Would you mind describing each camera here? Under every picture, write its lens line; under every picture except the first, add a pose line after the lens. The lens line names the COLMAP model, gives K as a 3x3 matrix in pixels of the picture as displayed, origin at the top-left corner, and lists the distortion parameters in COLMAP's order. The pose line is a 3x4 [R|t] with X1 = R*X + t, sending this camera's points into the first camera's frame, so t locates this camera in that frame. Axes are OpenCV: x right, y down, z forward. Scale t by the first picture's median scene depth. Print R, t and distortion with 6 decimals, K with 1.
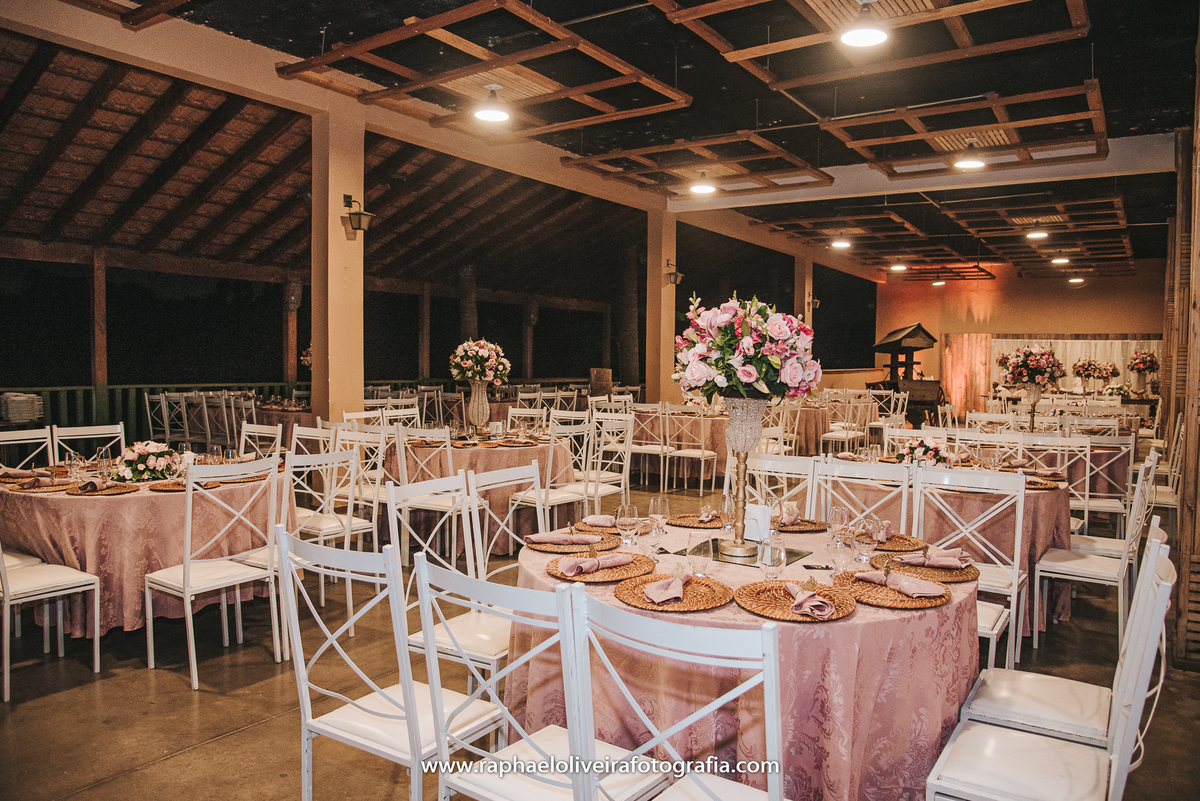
lens RADIAL K [[869.1, 0, 597.7], [0, 869.1, 405.5], [0, 0, 1]] dist [0.003248, 0.000392]
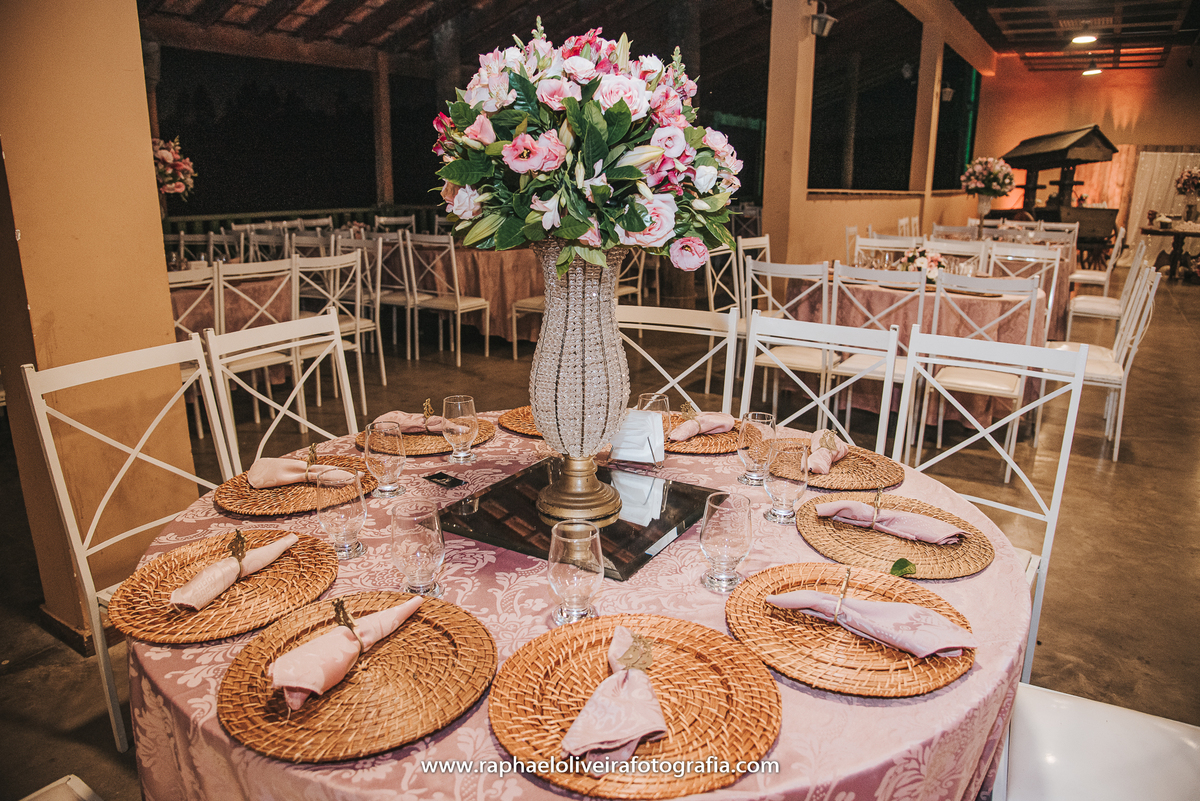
lens RADIAL K [[824.1, 0, 598.2], [0, 824.1, 393.3], [0, 0, 1]] dist [-0.023883, 0.000858]
pose [[0.999313, -0.009446, 0.035842, -0.091589], [0.002167, 0.980218, 0.197911, -0.021138], [-0.037002, -0.197697, 0.979565, 0.524675]]
